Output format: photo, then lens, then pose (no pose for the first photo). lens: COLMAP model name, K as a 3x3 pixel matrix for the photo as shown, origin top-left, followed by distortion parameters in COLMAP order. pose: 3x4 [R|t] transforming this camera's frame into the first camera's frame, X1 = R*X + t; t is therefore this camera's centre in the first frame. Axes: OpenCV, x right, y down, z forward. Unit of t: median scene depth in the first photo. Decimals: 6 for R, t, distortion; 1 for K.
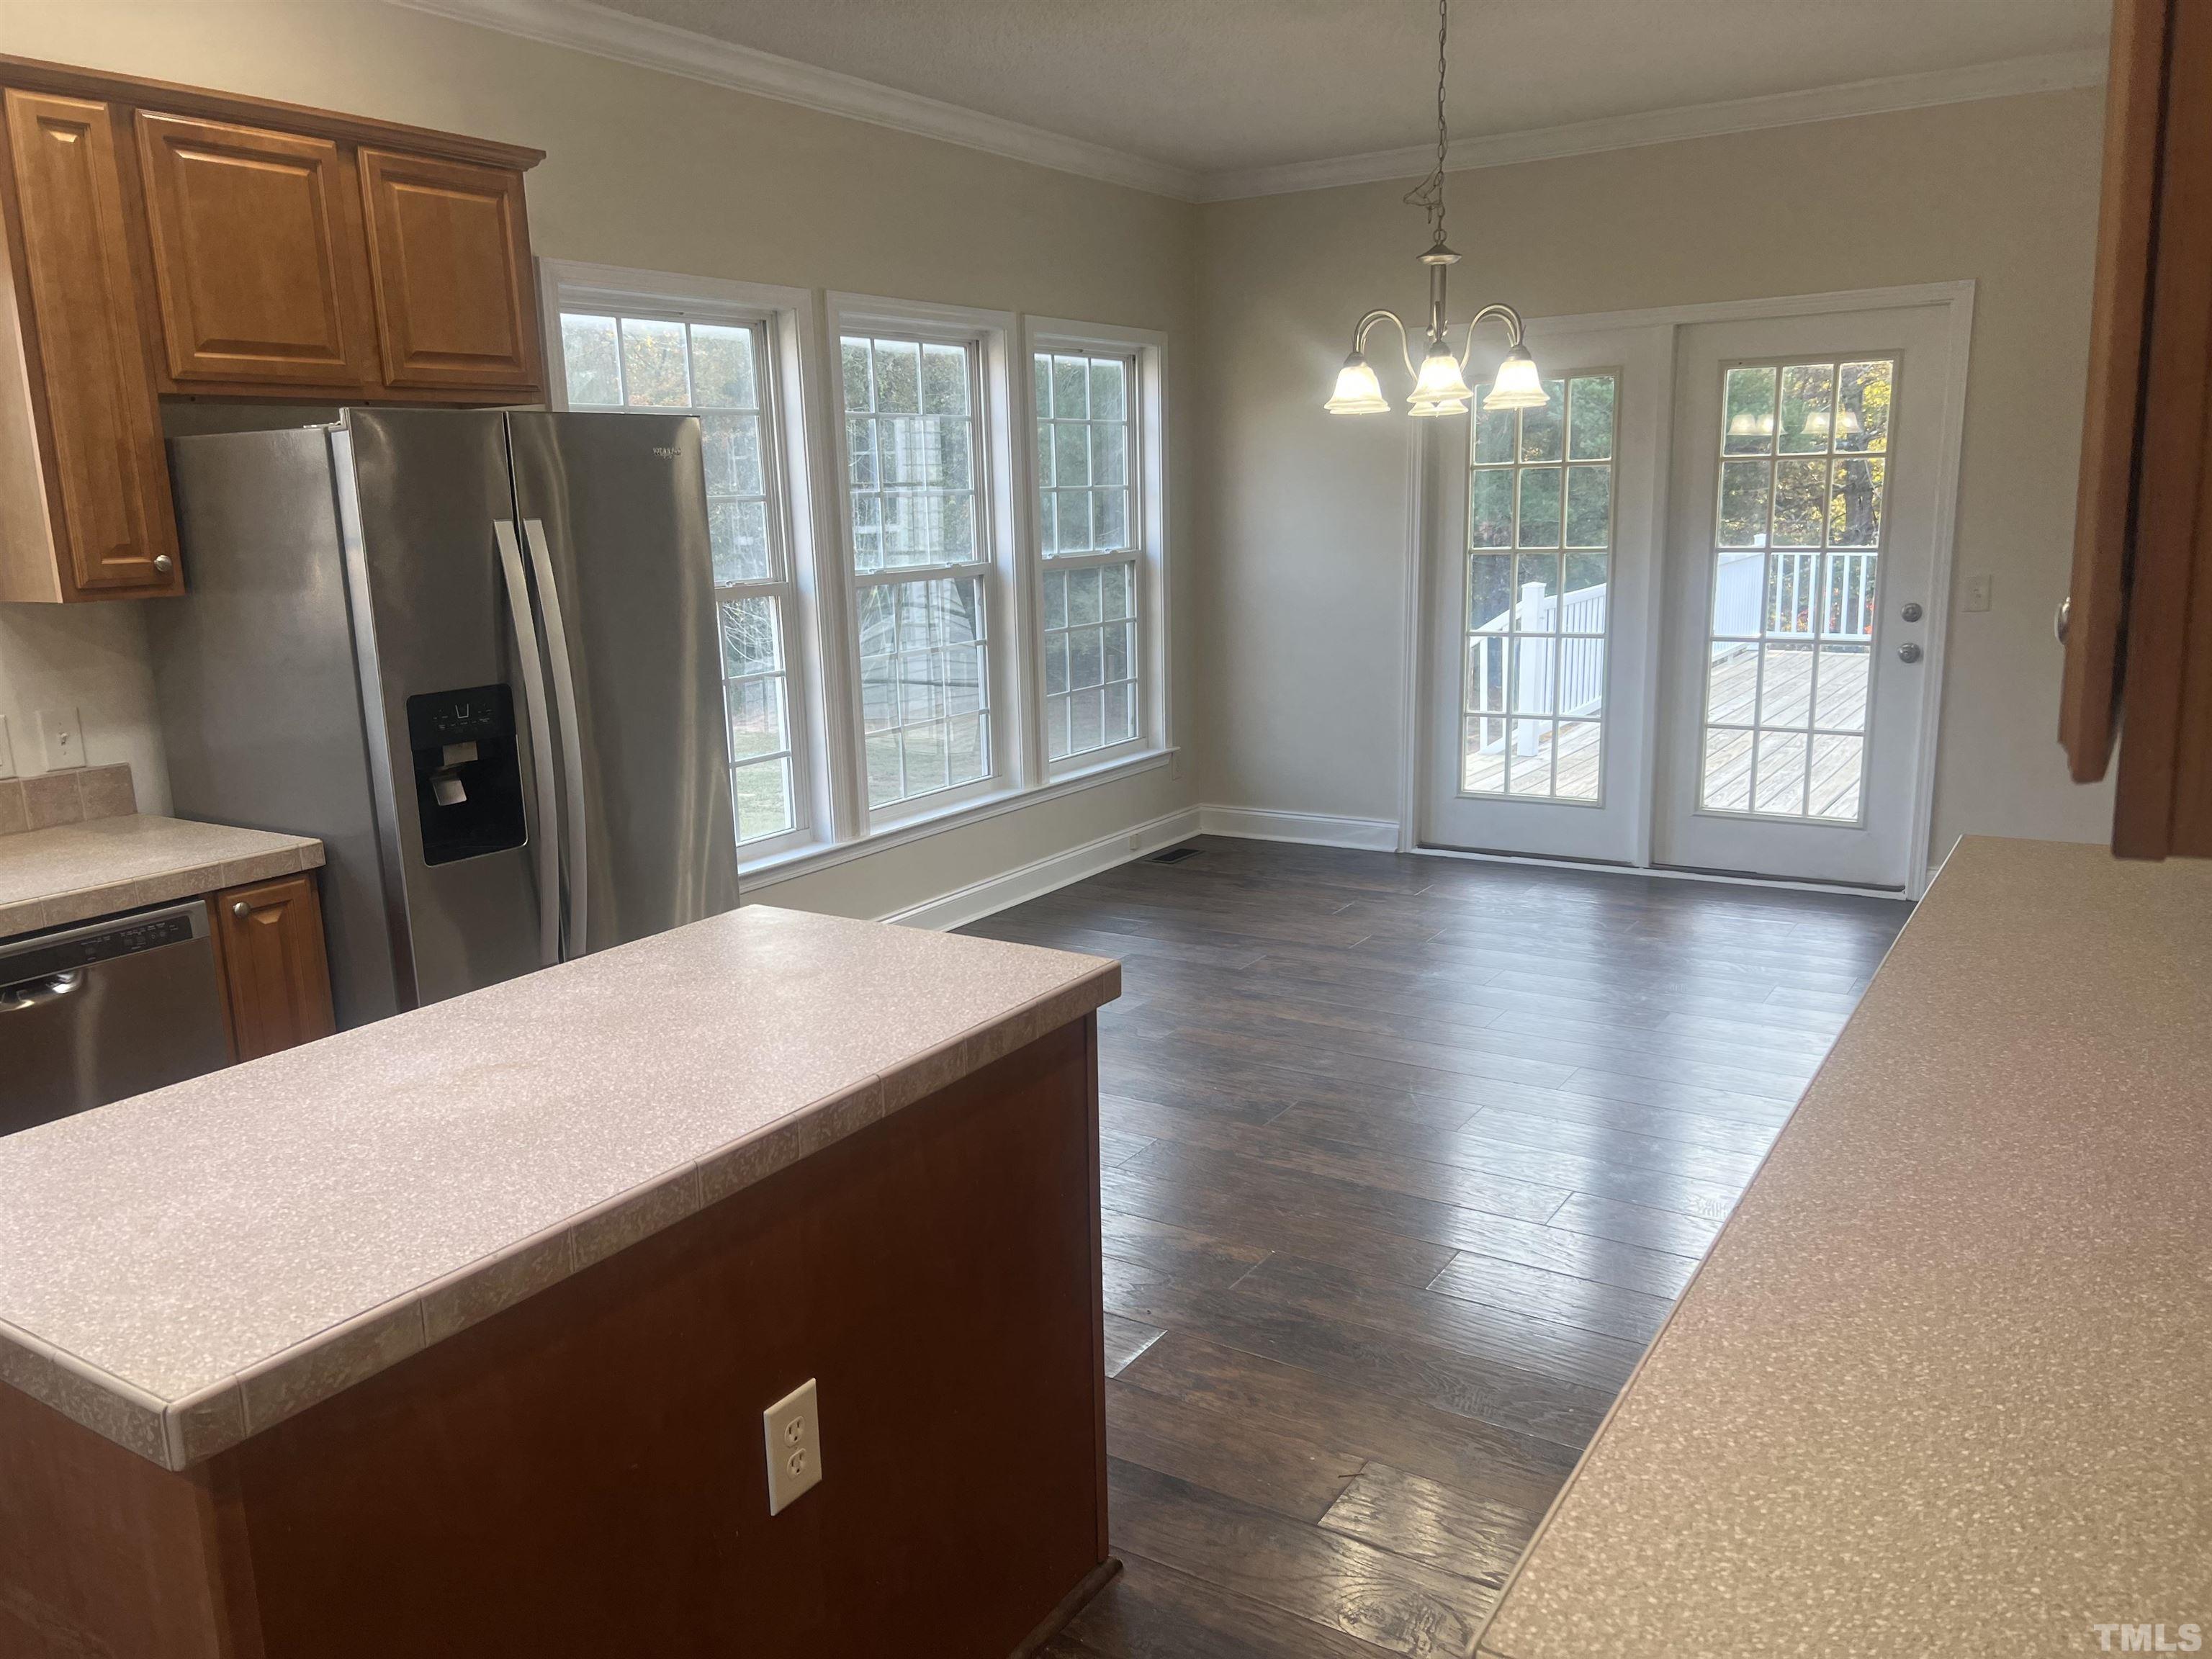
lens RADIAL K [[1665.2, 0, 1086.6], [0, 1665.2, 837.9], [0, 0, 1]] dist [0.069280, -0.070401]
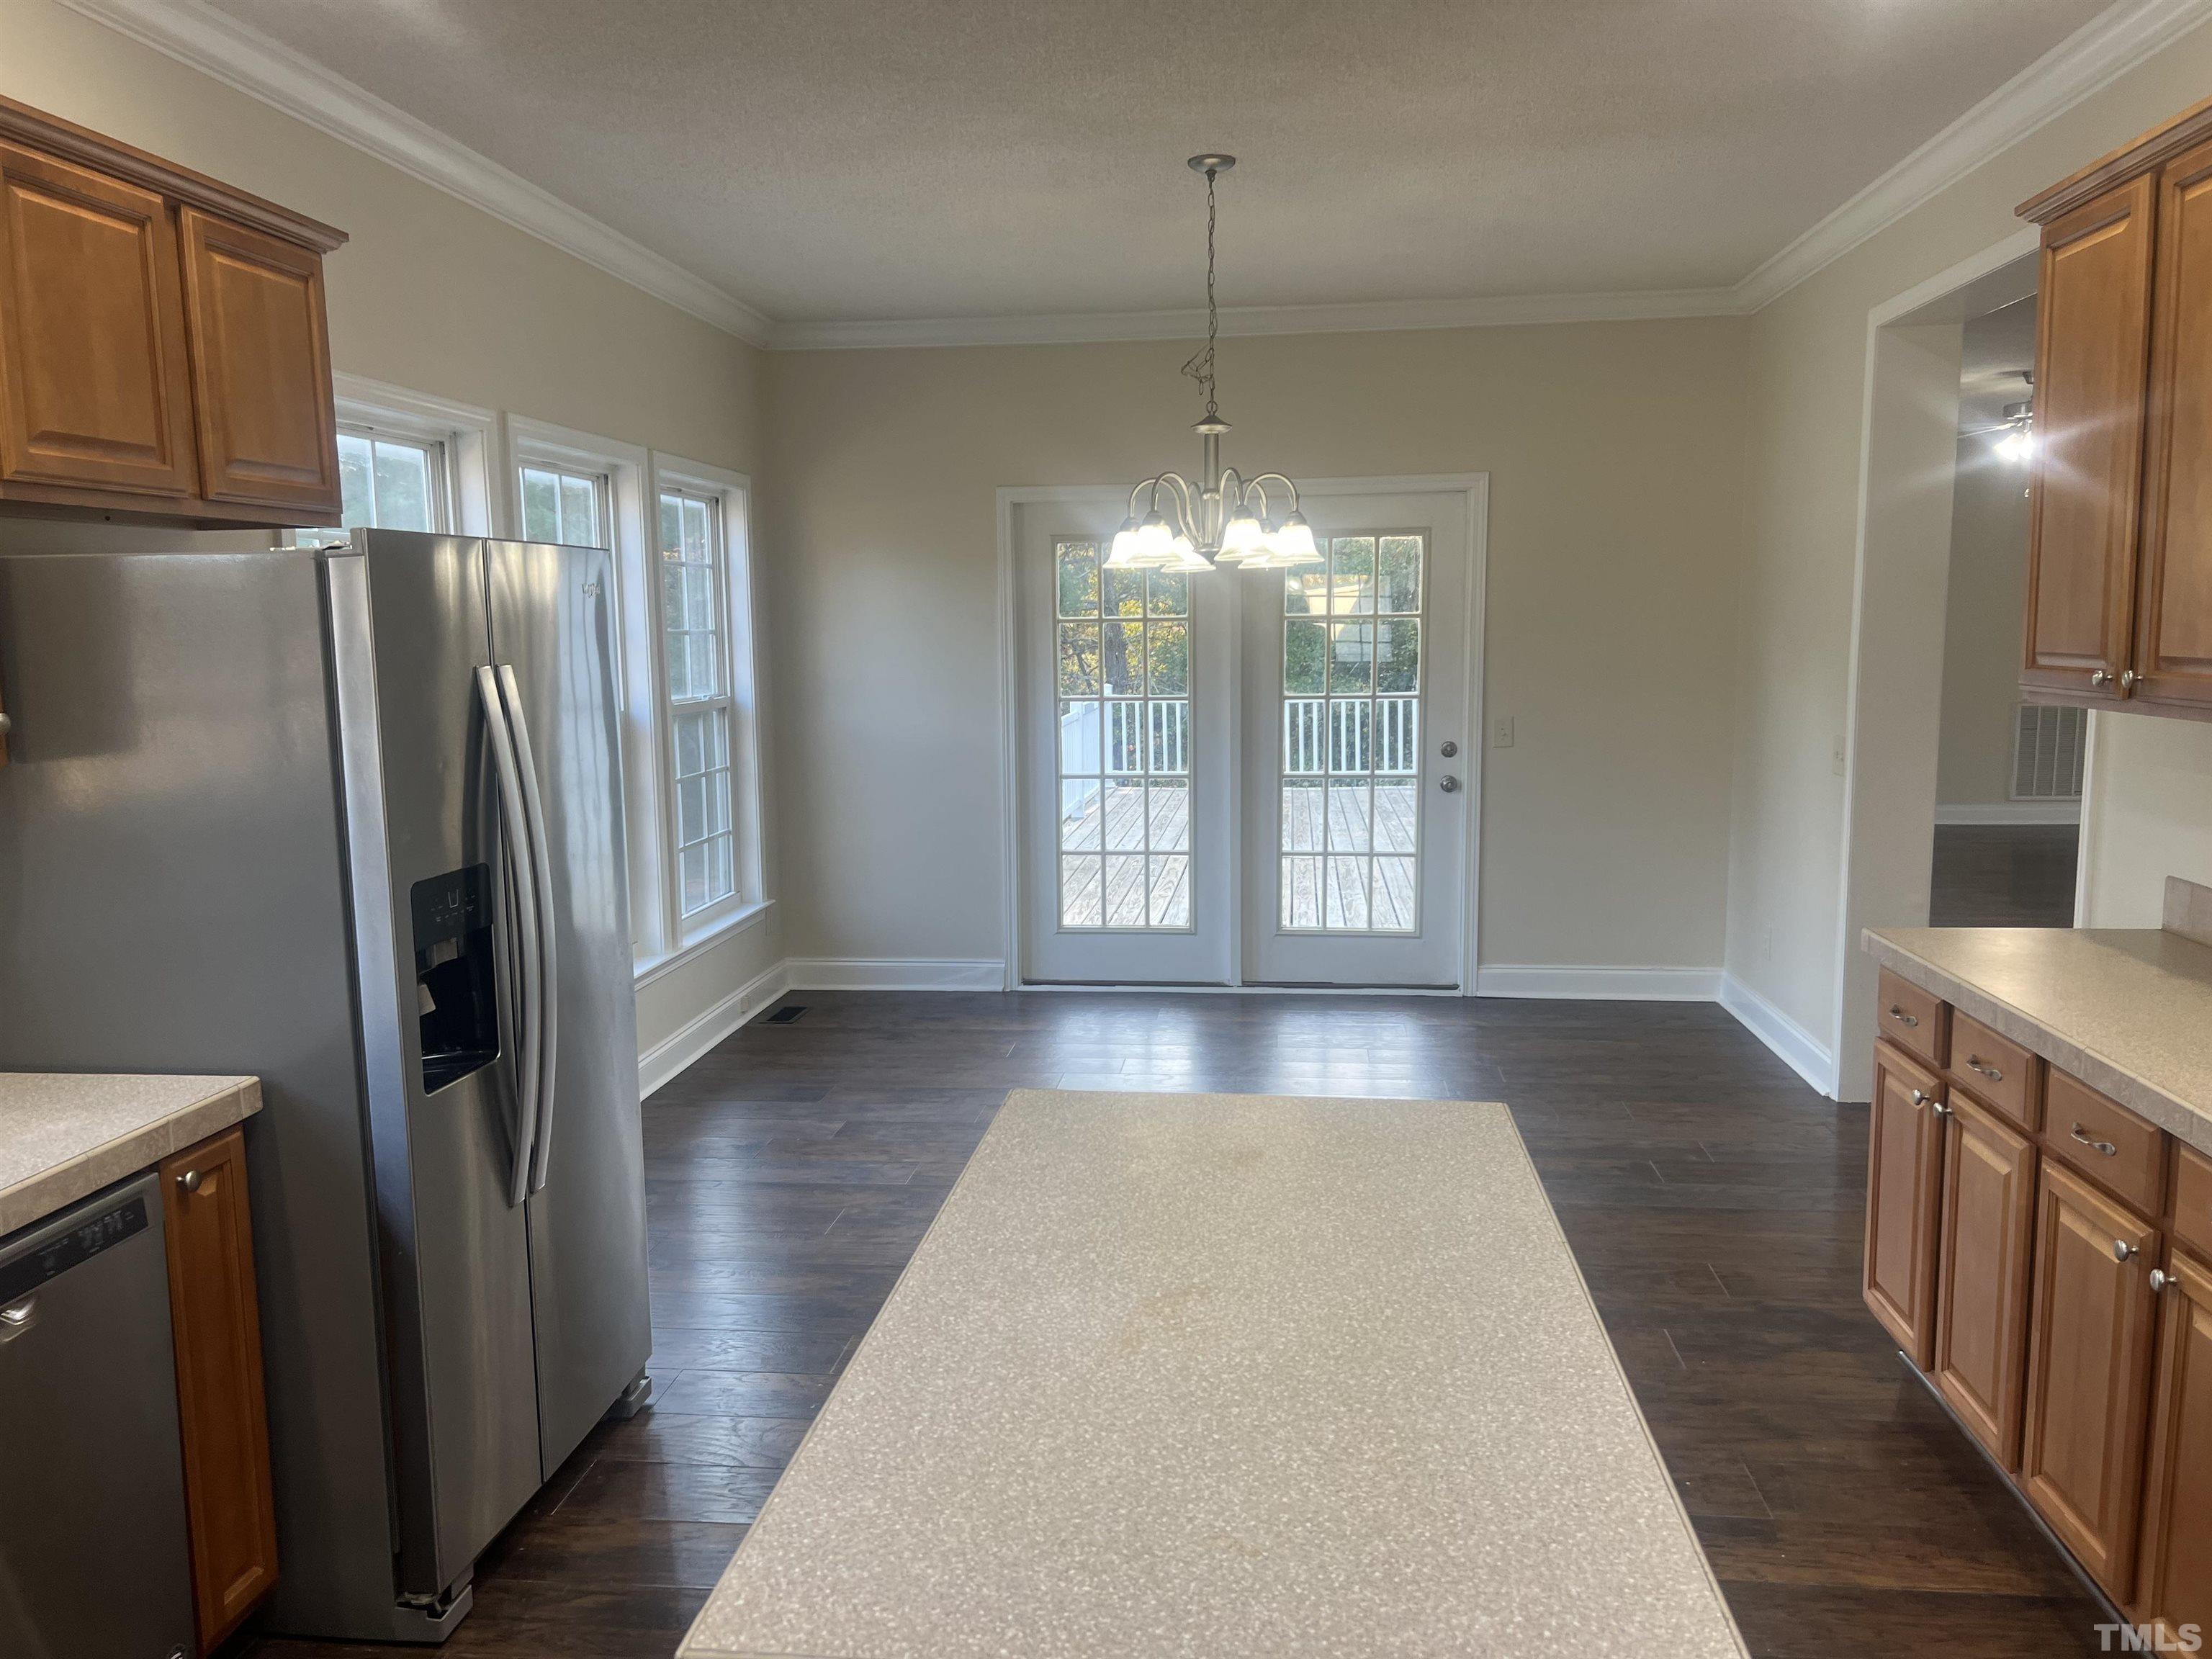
lens RADIAL K [[1665.2, 0, 1087.6], [0, 1665.2, 841.3], [0, 0, 1]] dist [0.069280, -0.070401]
pose [[0.899228, -0.042491, 0.435411, -0.232997], [0.078780, 0.994730, -0.065626, -0.013378], [-0.430328, 0.093315, 0.897837, 0.071193]]
